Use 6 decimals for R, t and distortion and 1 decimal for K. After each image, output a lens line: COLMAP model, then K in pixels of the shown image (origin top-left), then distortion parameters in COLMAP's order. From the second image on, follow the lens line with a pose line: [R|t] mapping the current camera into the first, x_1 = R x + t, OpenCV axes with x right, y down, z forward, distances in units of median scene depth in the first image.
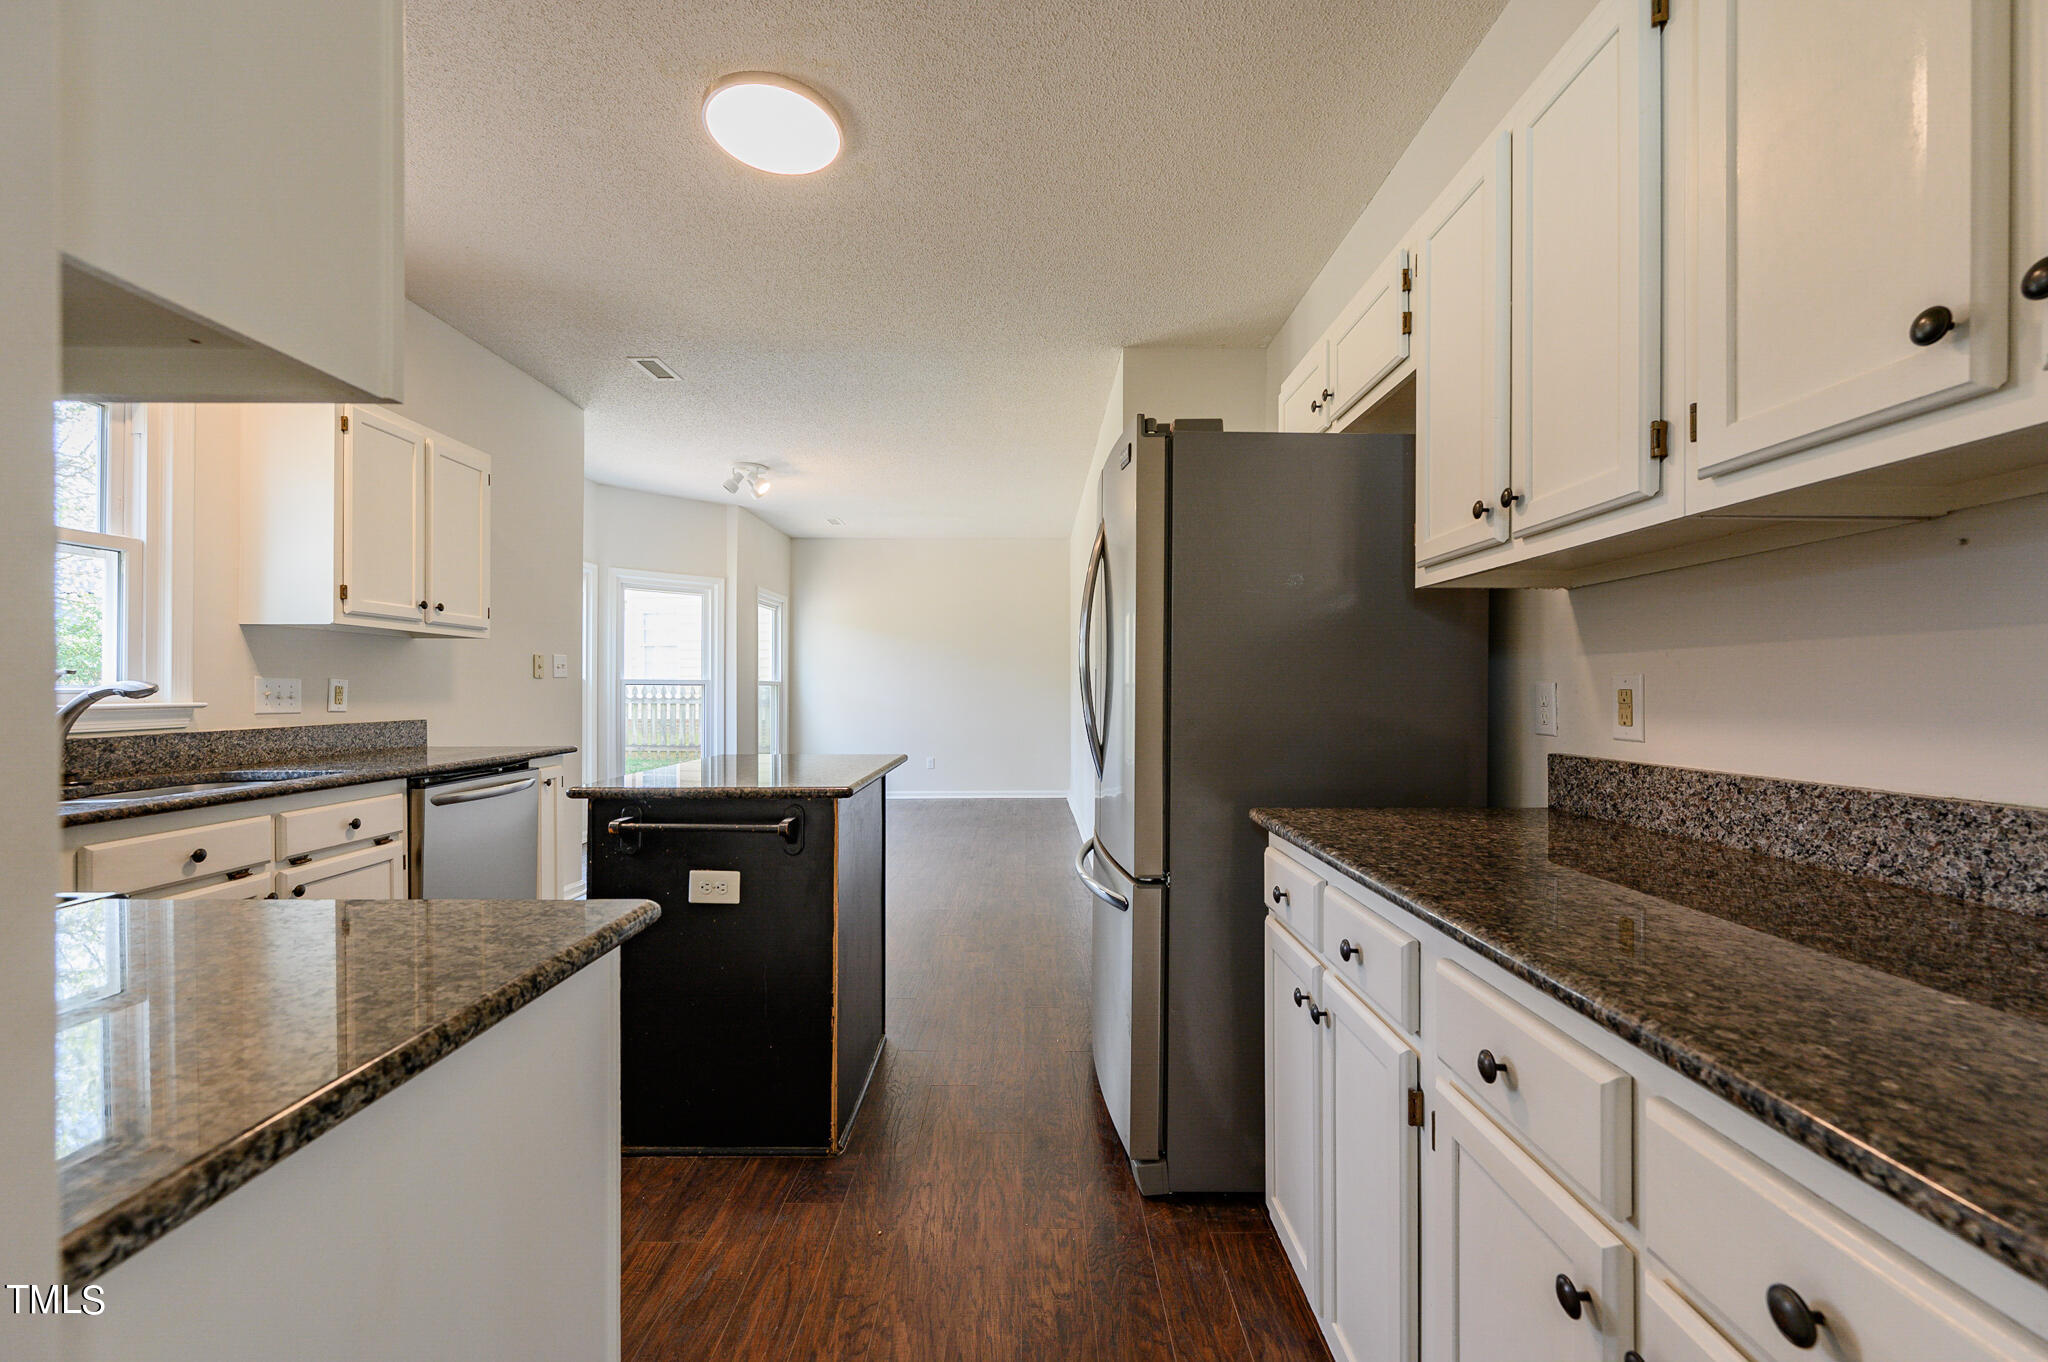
lens RADIAL K [[891.8, 0, 1024.0], [0, 891.8, 681.0], [0, 0, 1]] dist [0.025134, -0.000057]
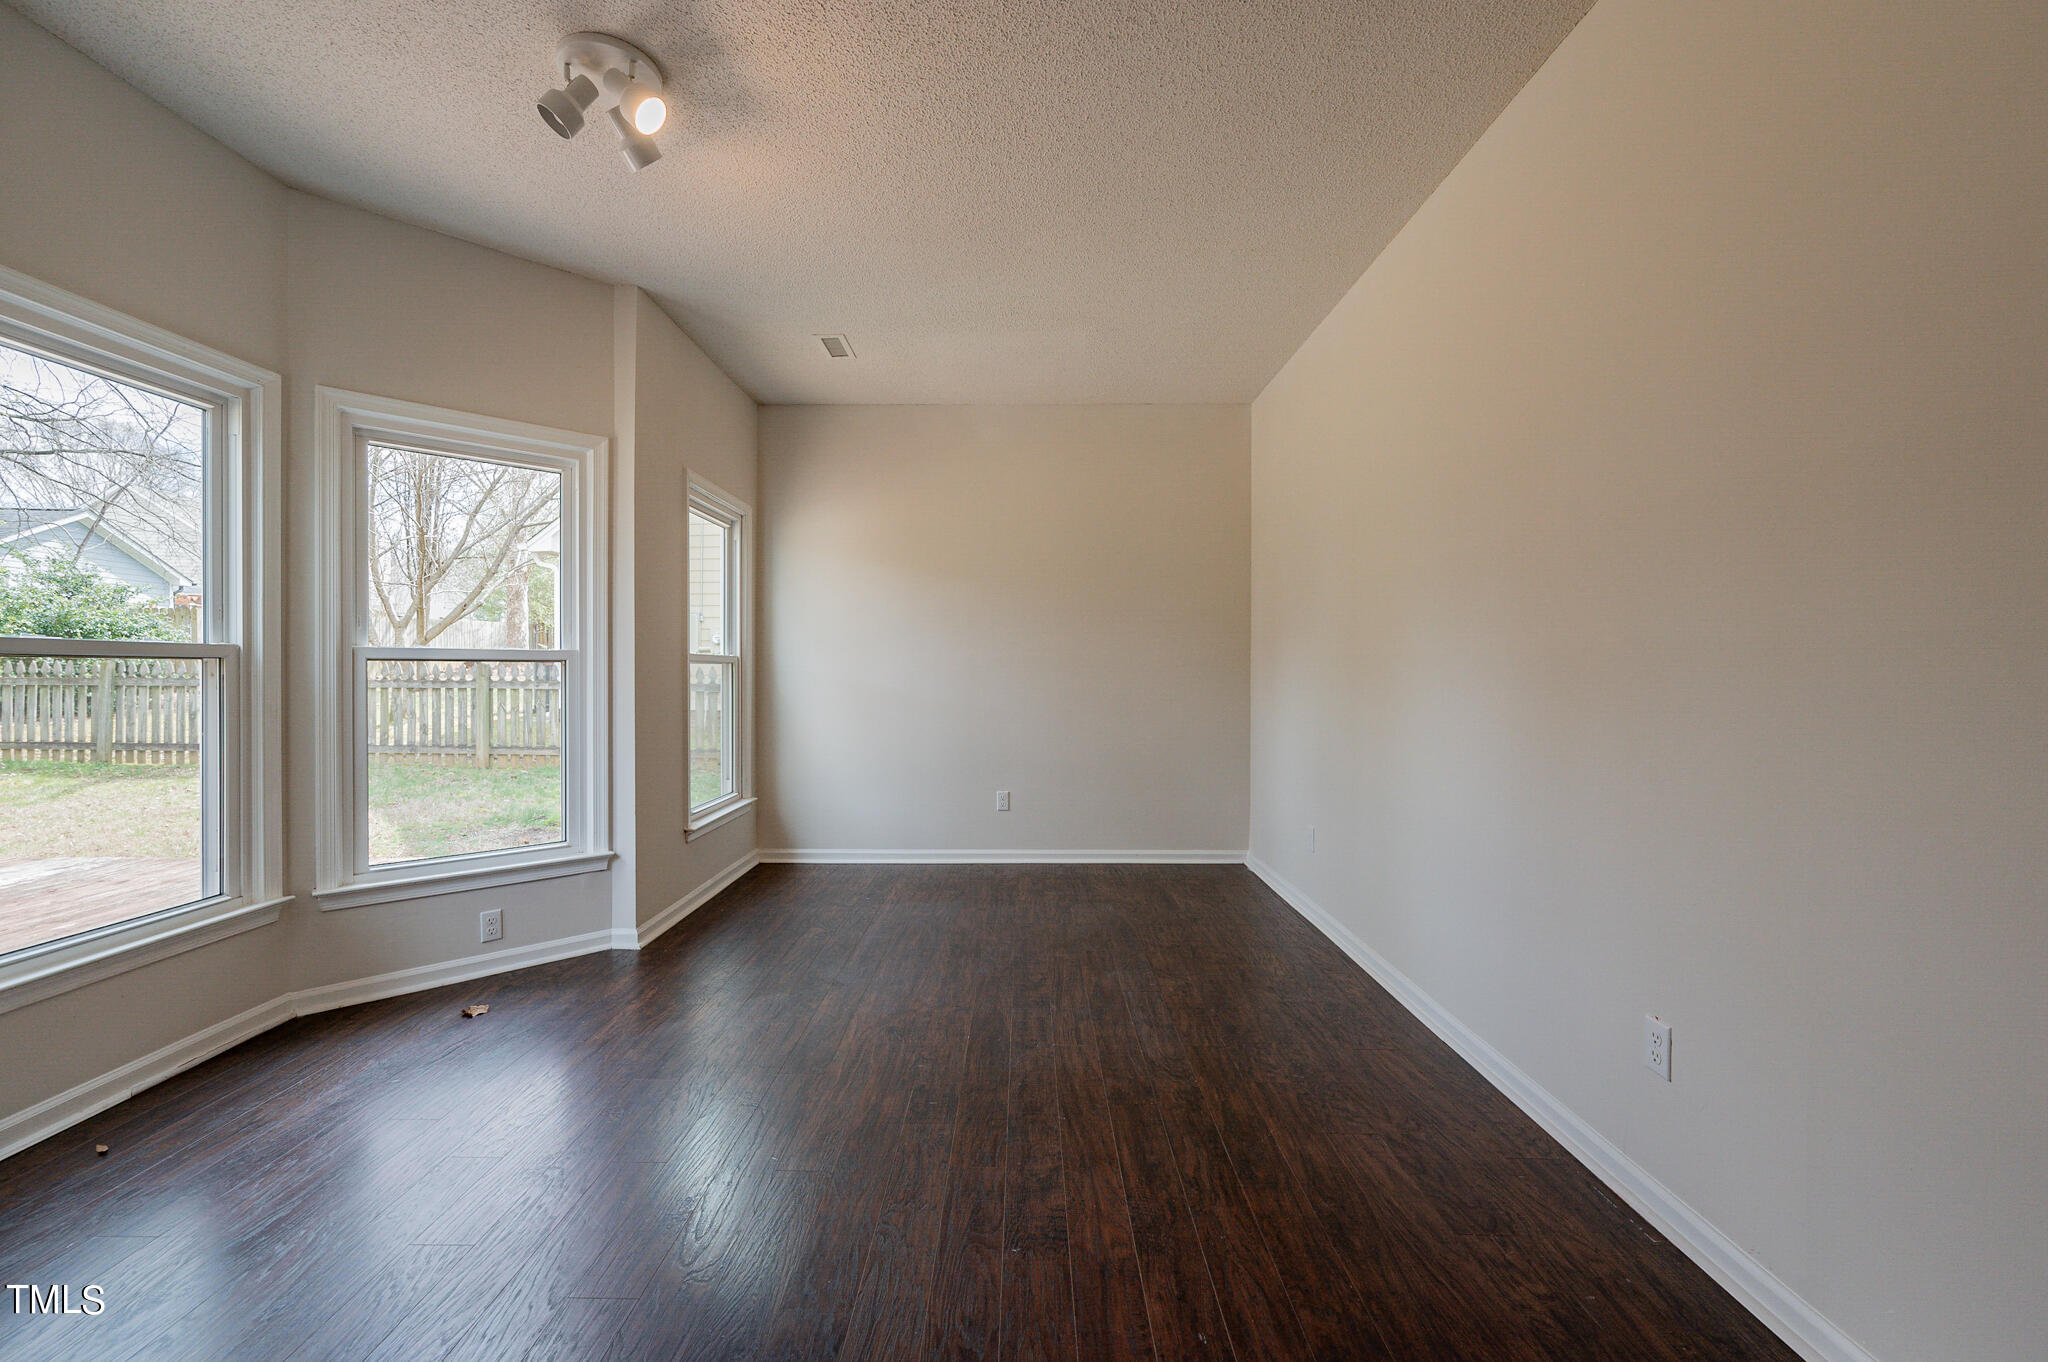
lens RADIAL K [[826.0, 0, 1022.3], [0, 826.0, 673.7], [0, 0, 1]] dist [-0.000734, -0.000267]
pose [[0.999664, 0.003065, 0.025742, -0.115803], [-0.003418, 0.999901, 0.013681, 0.003317], [-0.025697, -0.013764, 0.999575, 0.510824]]
